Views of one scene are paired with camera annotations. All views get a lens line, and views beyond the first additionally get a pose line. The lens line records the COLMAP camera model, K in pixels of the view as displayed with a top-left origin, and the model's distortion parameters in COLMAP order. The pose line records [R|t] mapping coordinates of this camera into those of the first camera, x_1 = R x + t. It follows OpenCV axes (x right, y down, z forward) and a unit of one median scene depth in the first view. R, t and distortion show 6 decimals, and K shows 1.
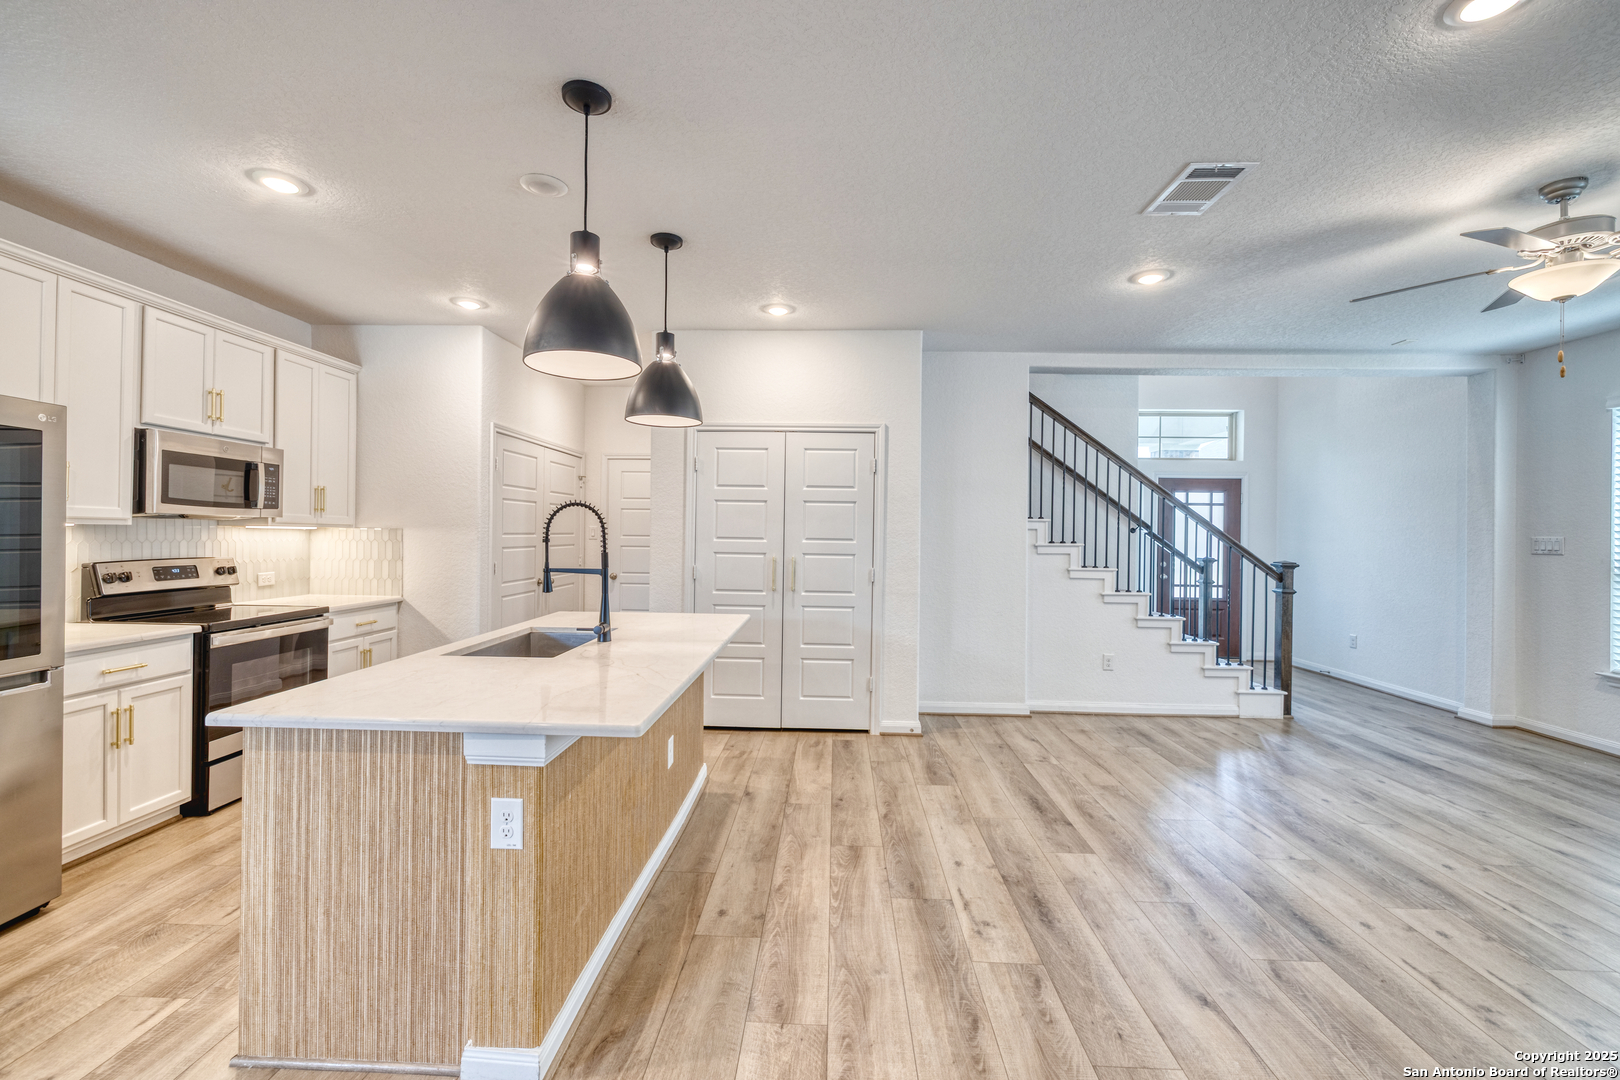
lens RADIAL K [[685.1, 0, 802.0], [0, 685.1, 535.5], [0, 0, 1]] dist [-0.003407, 0.000231]
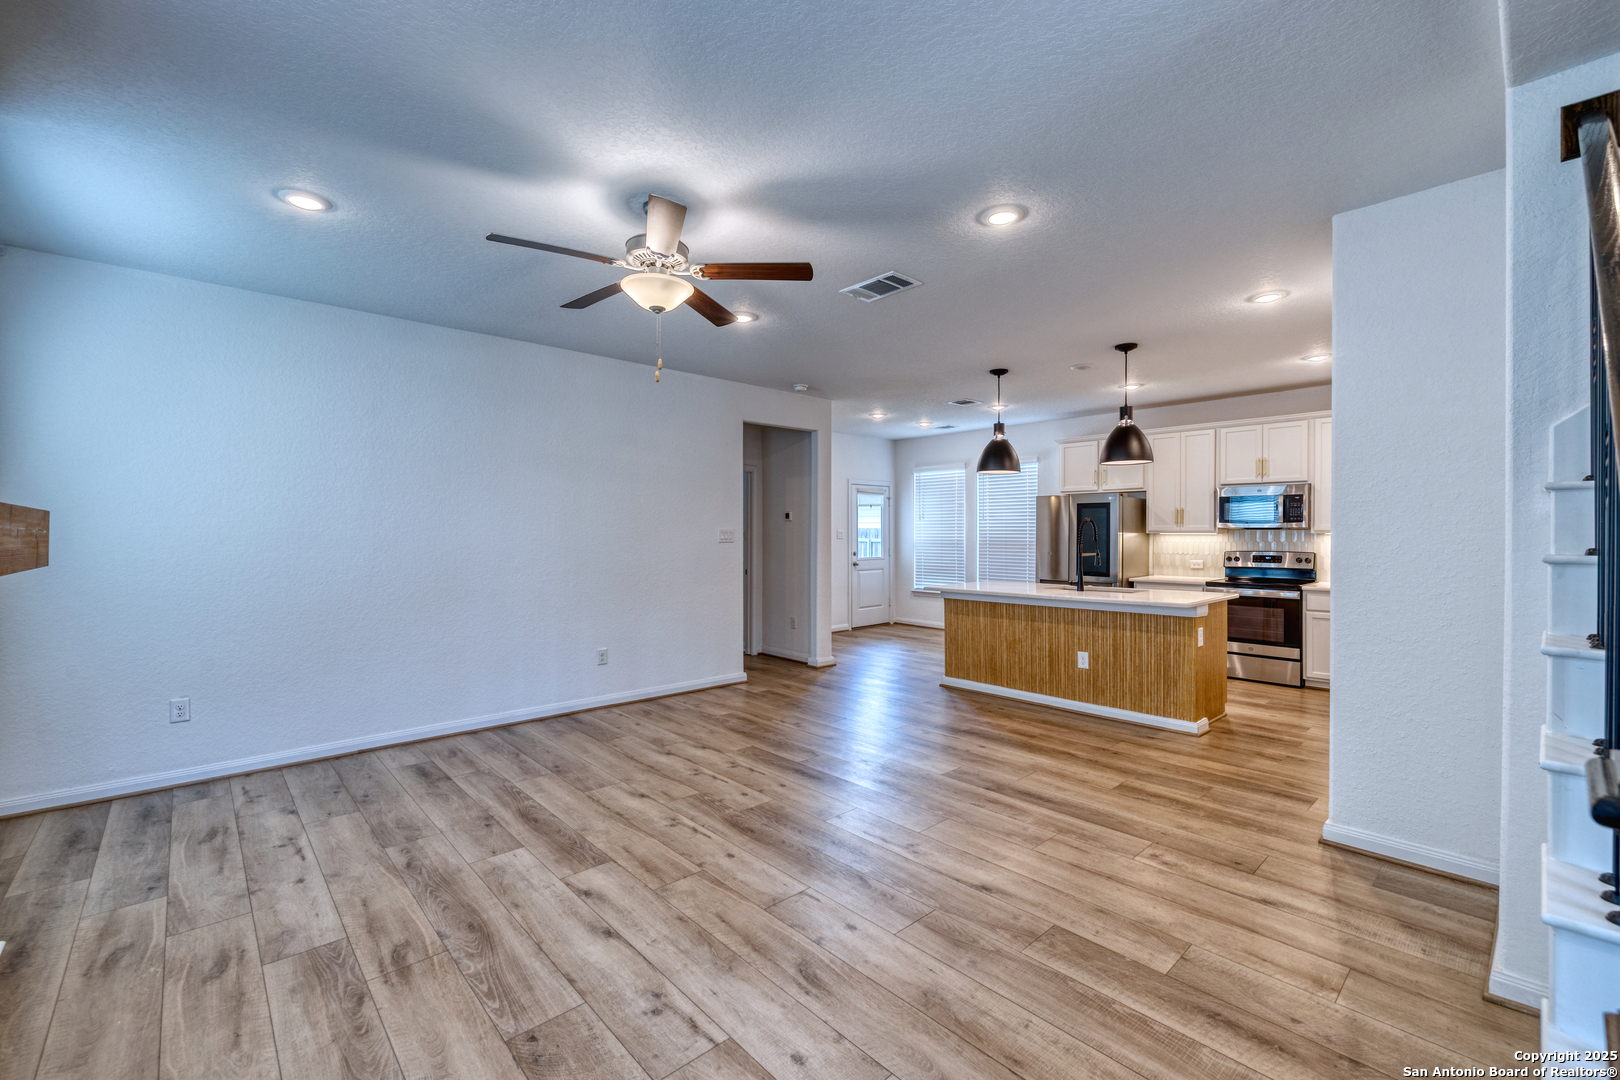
lens RADIAL K [[685.1, 0, 791.4], [0, 685.1, 525.6], [0, 0, 1]] dist [-0.003407, 0.000231]
pose [[-0.727460, -0.020437, -0.685845, 1.442275], [-0.009711, 0.999763, -0.019491, 0.013891], [0.686081, -0.007519, -0.727486, 1.639857]]
